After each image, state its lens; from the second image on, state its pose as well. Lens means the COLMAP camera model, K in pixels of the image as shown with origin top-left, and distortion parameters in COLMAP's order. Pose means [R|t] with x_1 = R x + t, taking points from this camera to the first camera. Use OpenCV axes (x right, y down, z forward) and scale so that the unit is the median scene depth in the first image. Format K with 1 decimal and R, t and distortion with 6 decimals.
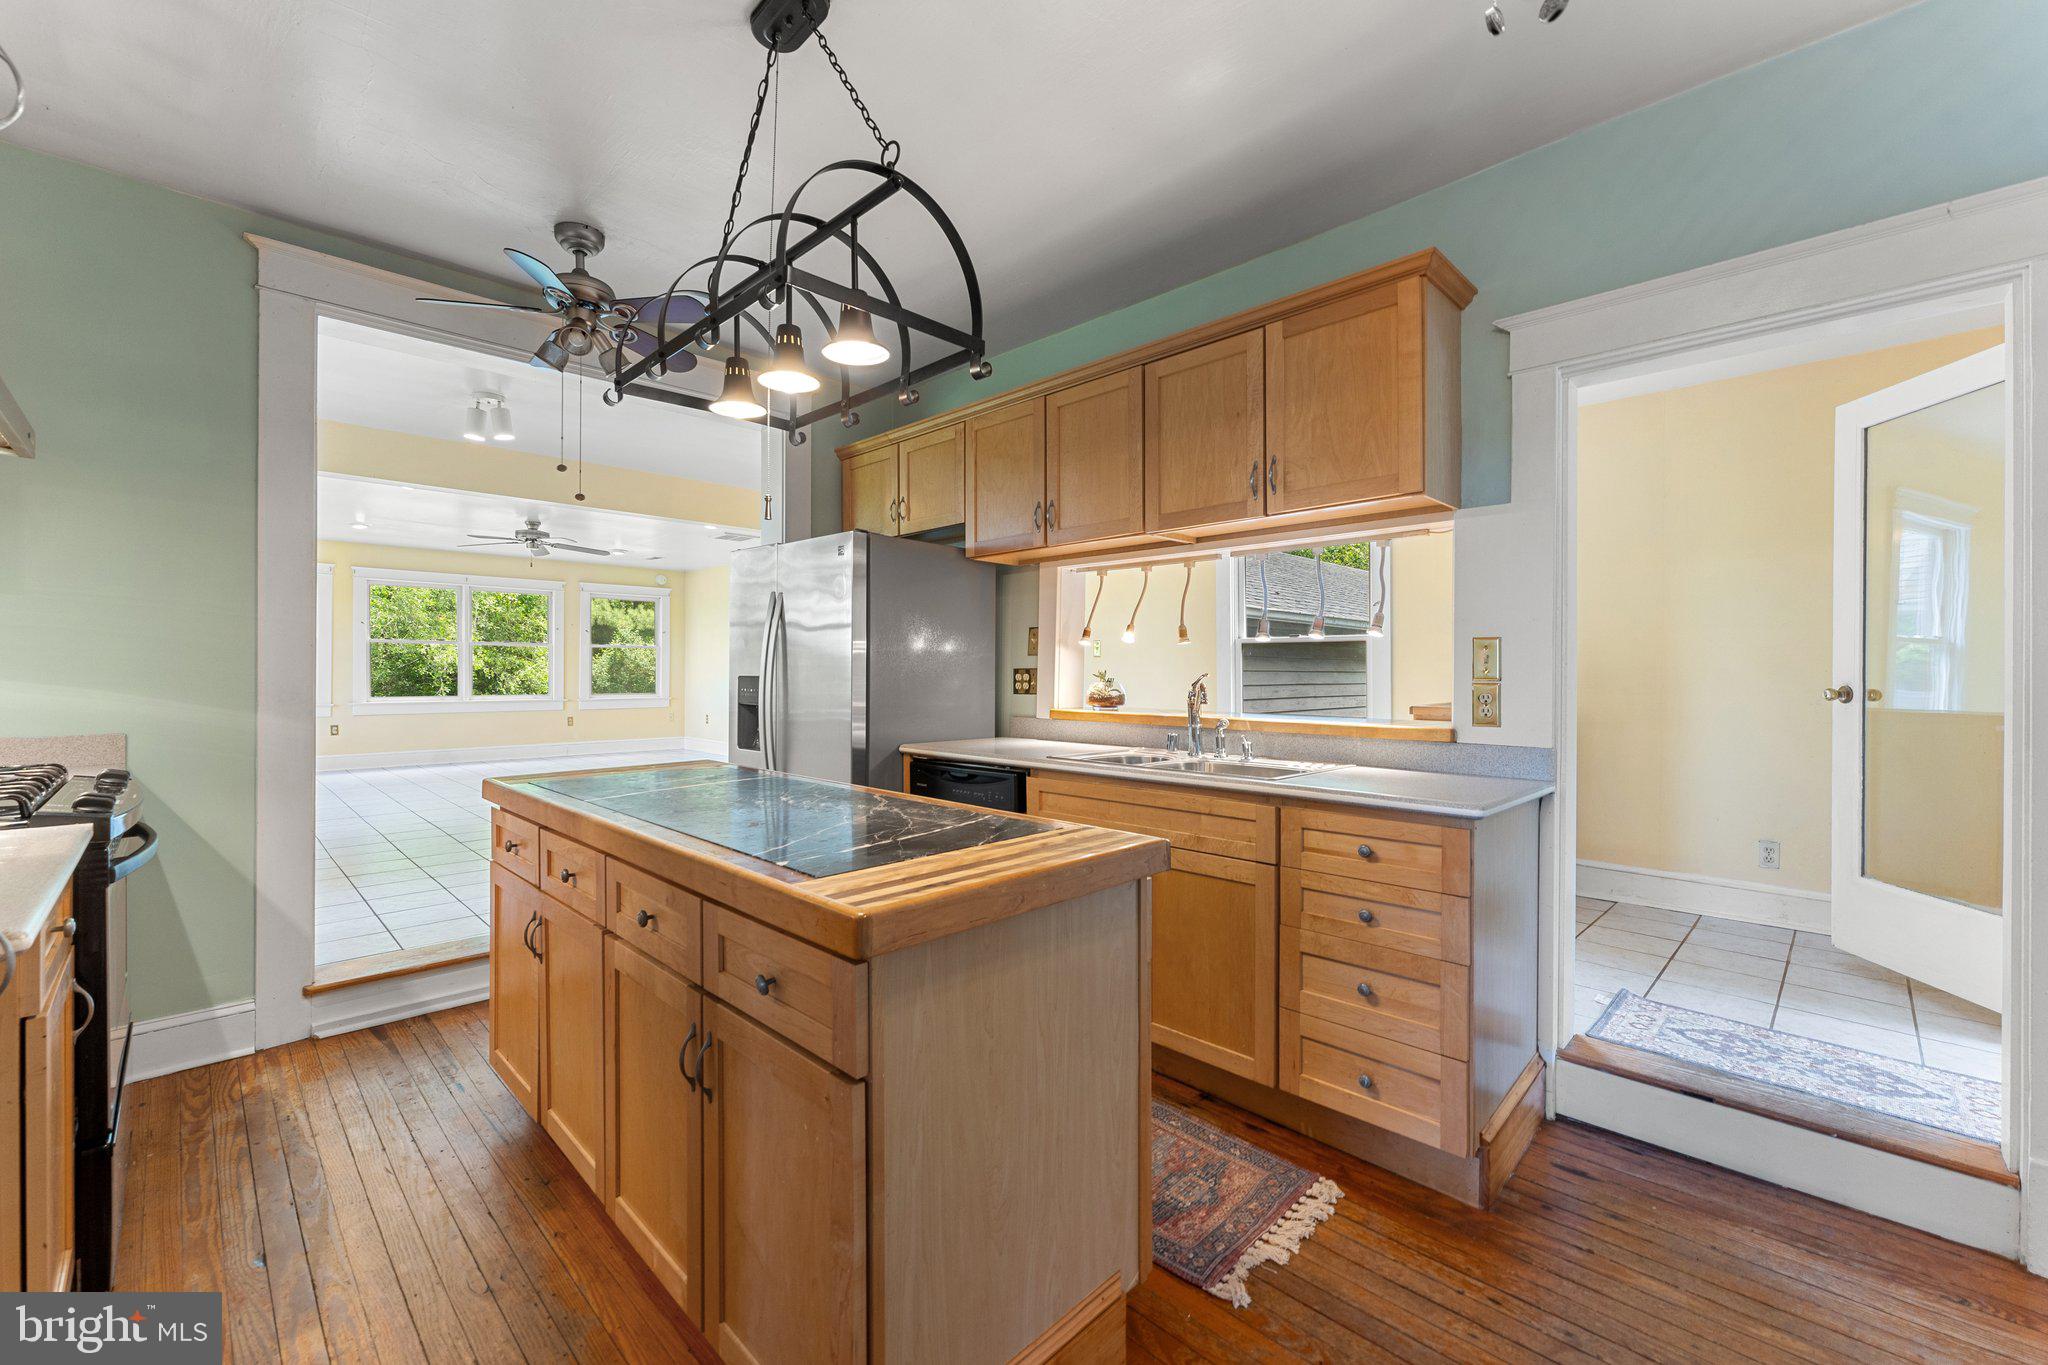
lens RADIAL K [[831.9, 0, 1032.2], [0, 831.9, 668.5], [0, 0, 1]] dist [0.009905, 0.000076]
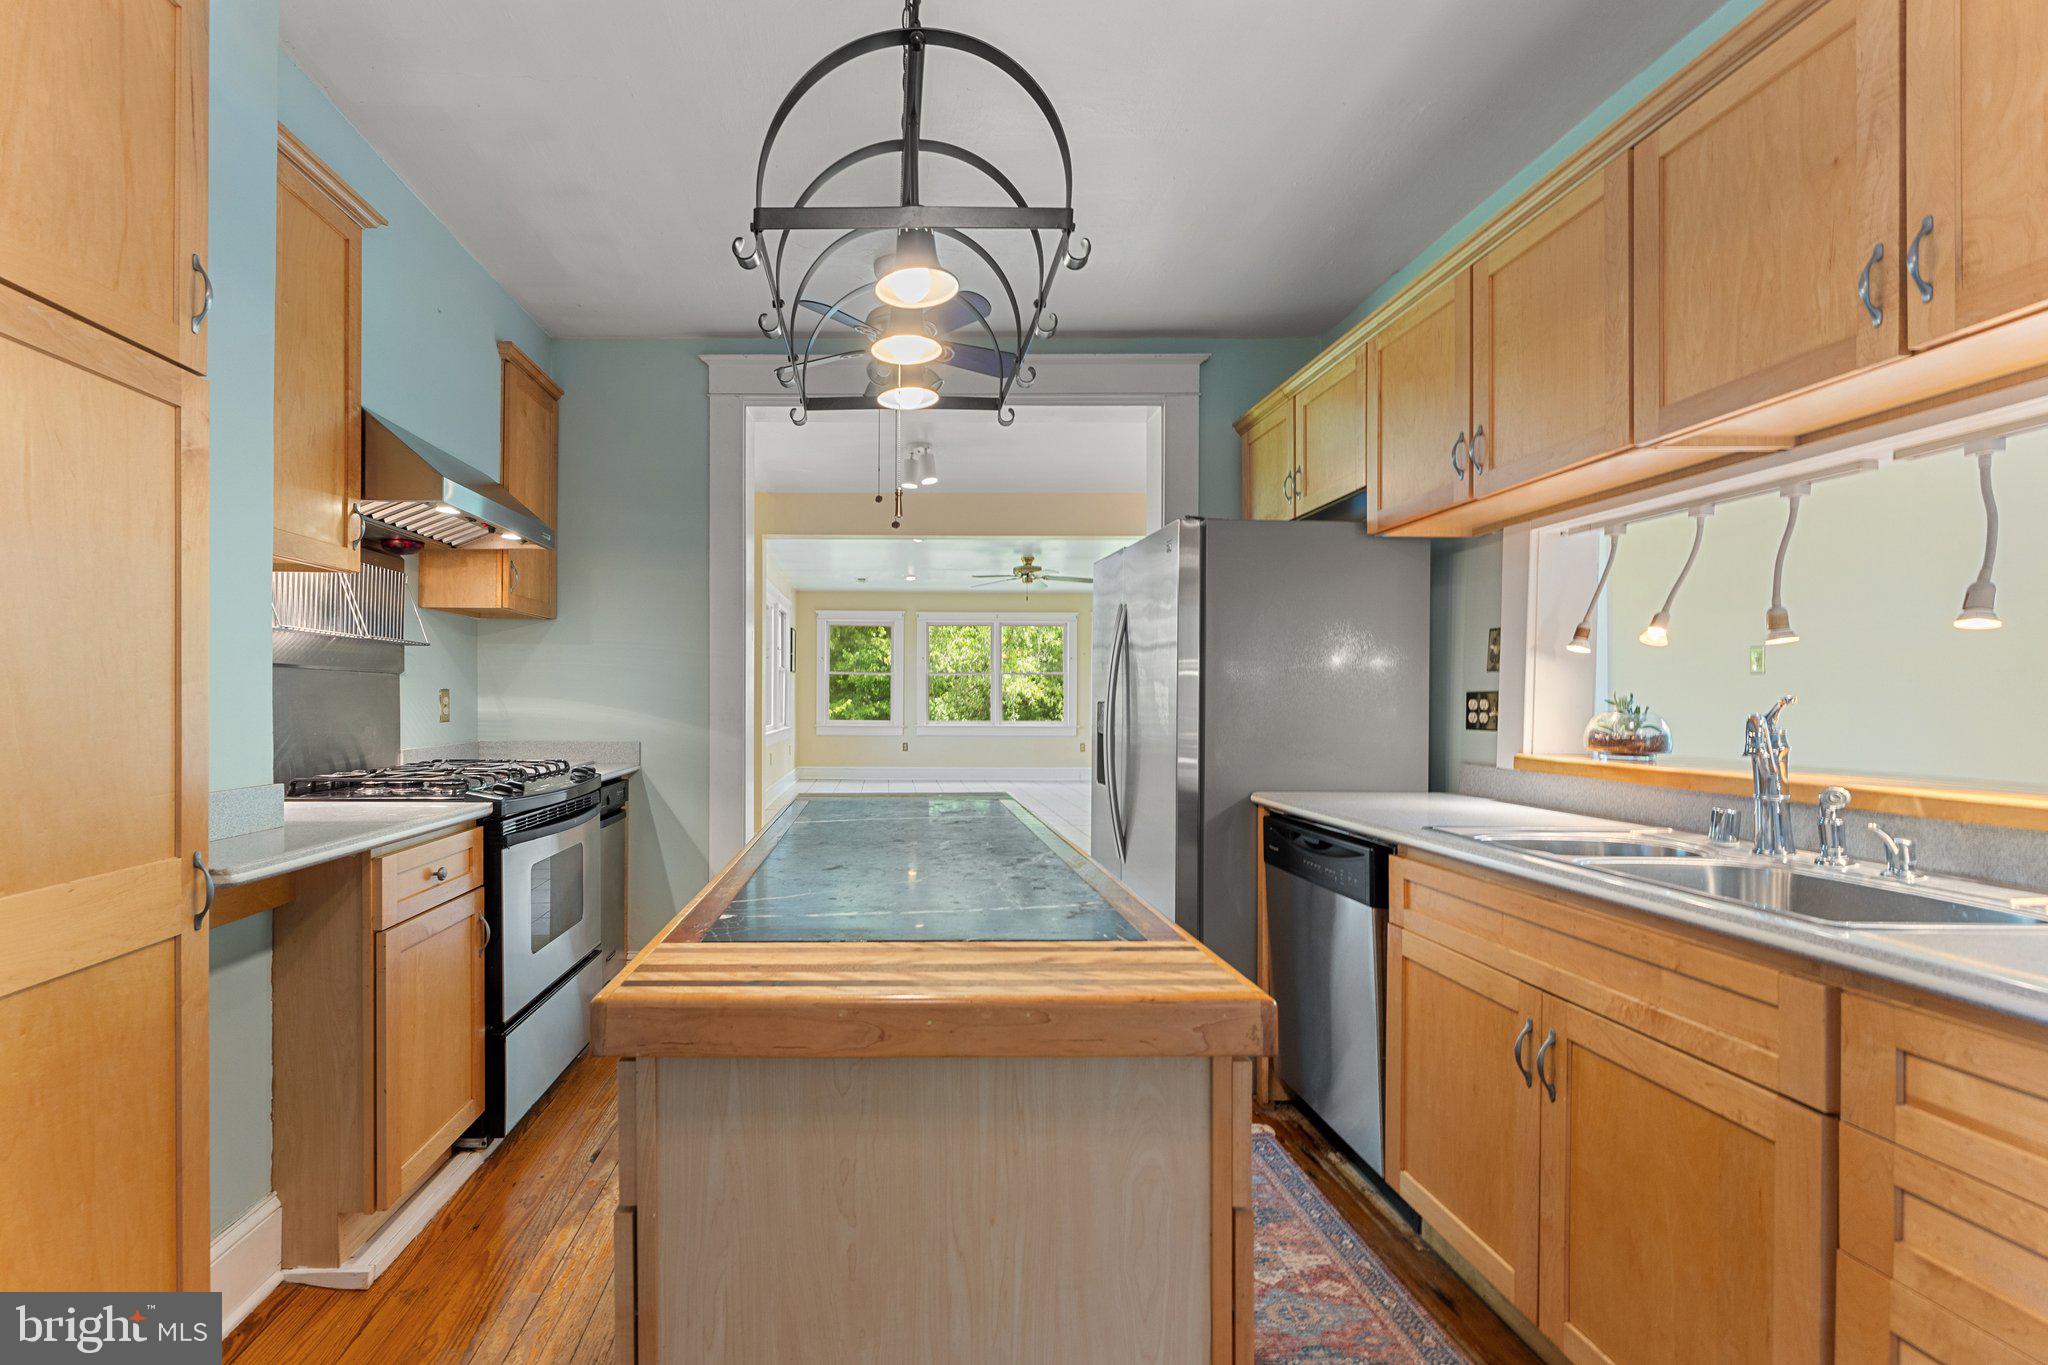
lens RADIAL K [[883.9, 0, 1021.2], [0, 883.9, 704.2], [0, 0, 1]] dist [0.000693, 0.000107]
pose [[0.700911, 0.001830, -0.713247, 0.251445], [0.001864, 0.999989, 0.004398, 0.006624], [0.713247, -0.004413, 0.700899, 0.266953]]
